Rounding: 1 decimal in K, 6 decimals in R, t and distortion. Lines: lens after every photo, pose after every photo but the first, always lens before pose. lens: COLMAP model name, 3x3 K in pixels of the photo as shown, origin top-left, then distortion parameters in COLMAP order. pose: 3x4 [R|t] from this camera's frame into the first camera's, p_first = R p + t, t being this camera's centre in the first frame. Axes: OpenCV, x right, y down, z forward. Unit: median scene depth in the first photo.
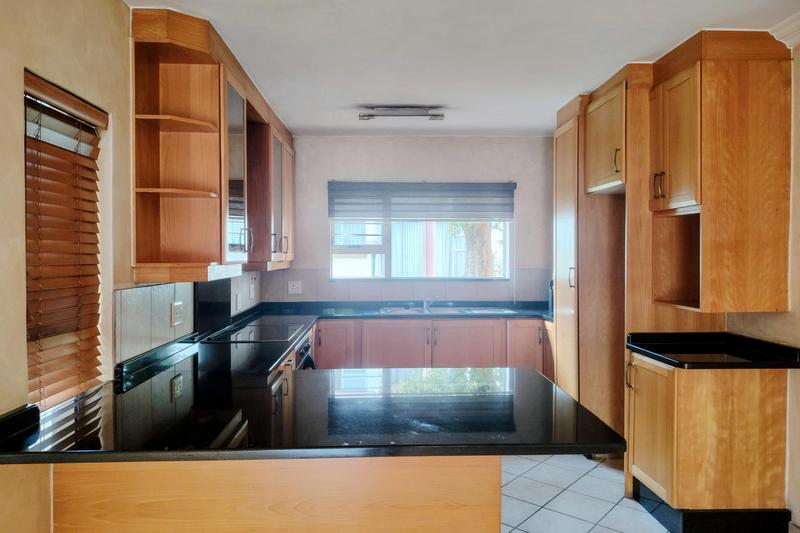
lens RADIAL K [[557.0, 0, 400.3], [0, 557.0, 264.4], [0, 0, 1]] dist [0.060454, -0.076586]
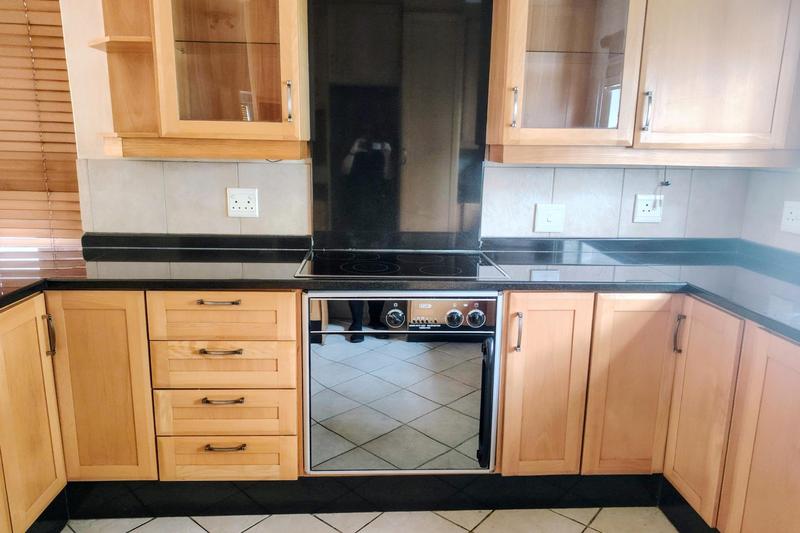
lens RADIAL K [[557.0, 0, 403.7], [0, 557.0, 266.0], [0, 0, 1]] dist [0.060454, -0.076586]
pose [[0.003608, 0.209907, -0.977715, 0.371902], [-0.037186, 0.977073, 0.209632, -0.000514], [0.999302, 0.035601, 0.011331, 1.127036]]
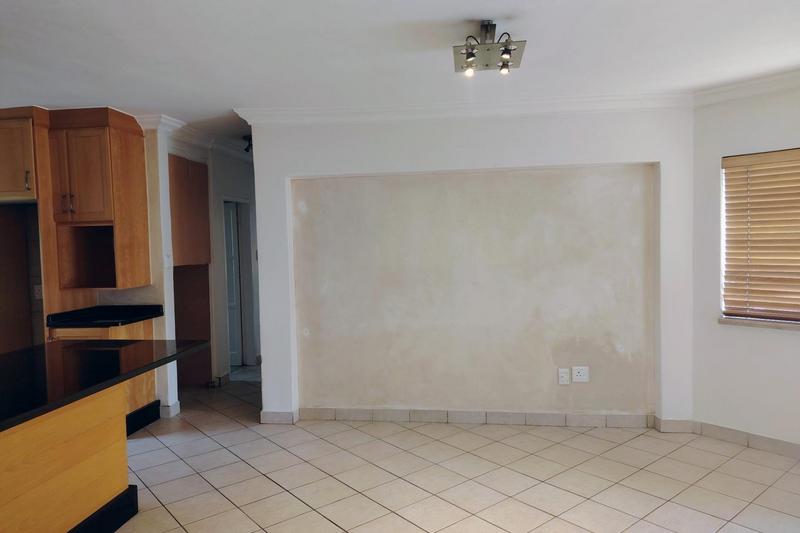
lens RADIAL K [[557.0, 0, 392.9], [0, 557.0, 262.9], [0, 0, 1]] dist [0.060454, -0.076586]
pose [[0.174696, -0.042897, 0.983688, -0.733153], [0.046046, 0.998313, 0.035357, -0.007517], [-0.983545, 0.039118, 0.176376, -0.019978]]
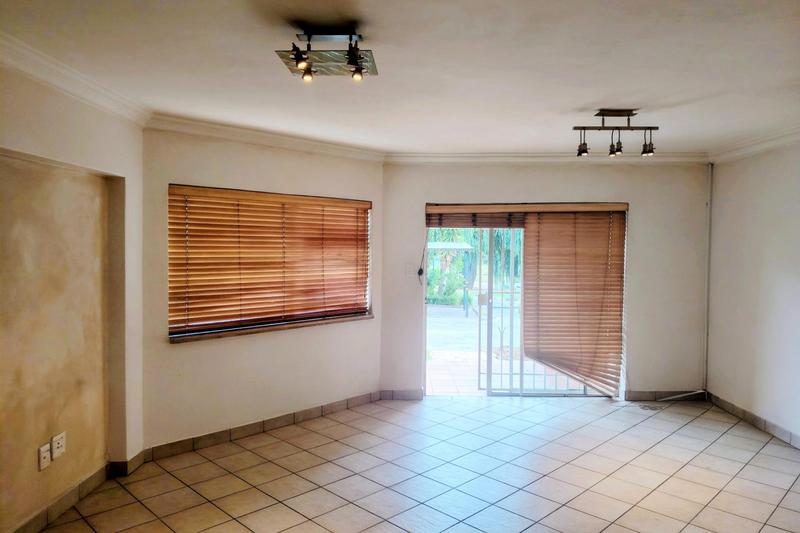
lens RADIAL K [[557.0, 0, 401.7], [0, 557.0, 261.5], [0, 0, 1]] dist [0.060454, -0.076586]
pose [[-0.996915, -0.013652, 0.077297, -0.024283], [-0.009531, 0.998526, 0.053433, -0.057912], [-0.077913, 0.052531, -0.995575, 0.716503]]
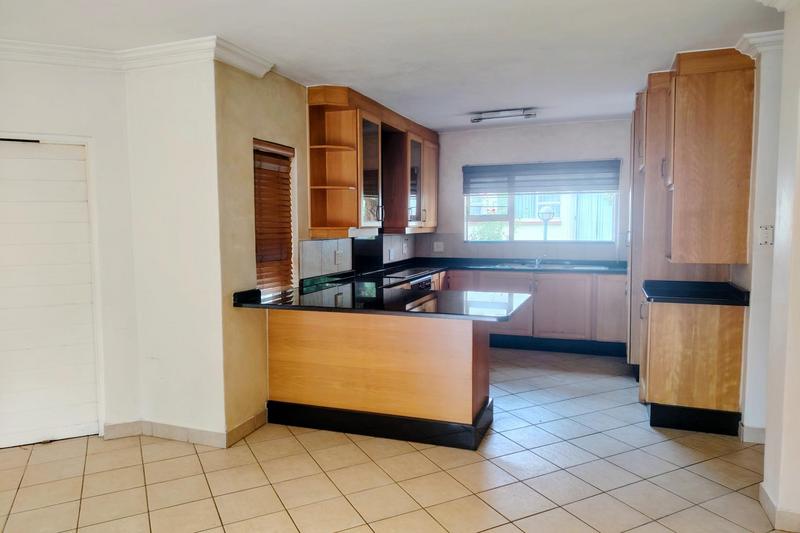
lens RADIAL K [[557.0, 0, 397.7], [0, 557.0, 264.5], [0, 0, 1]] dist [0.060454, -0.076586]
pose [[0.922719, 0.025300, -0.384643, 0.381769], [-0.003383, 0.998337, 0.057550, 0.010608], [0.385459, -0.051801, 0.921270, -0.445448]]
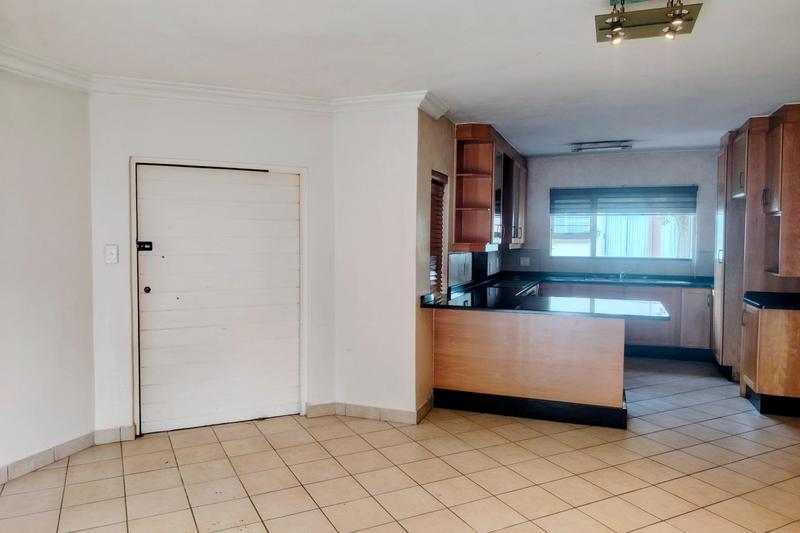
lens RADIAL K [[557.0, 0, 399.9], [0, 557.0, 264.1], [0, 0, 1]] dist [0.060454, -0.076586]
pose [[0.921933, 0.026145, -0.386467, 0.126147], [-0.015682, 0.999421, 0.030203, 0.014132], [0.387033, -0.021784, 0.921809, -0.808969]]
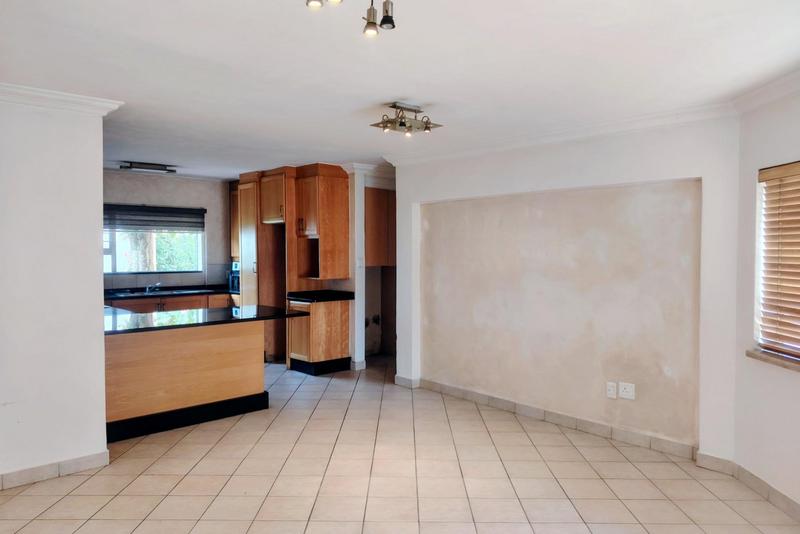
lens RADIAL K [[557.0, 0, 397.1], [0, 557.0, 263.2], [0, 0, 1]] dist [0.060454, -0.076586]
pose [[0.769627, -0.015187, 0.638313, -0.630199], [0.013820, 0.999879, 0.007127, 0.002249], [-0.638344, 0.003336, 0.769744, -0.902956]]
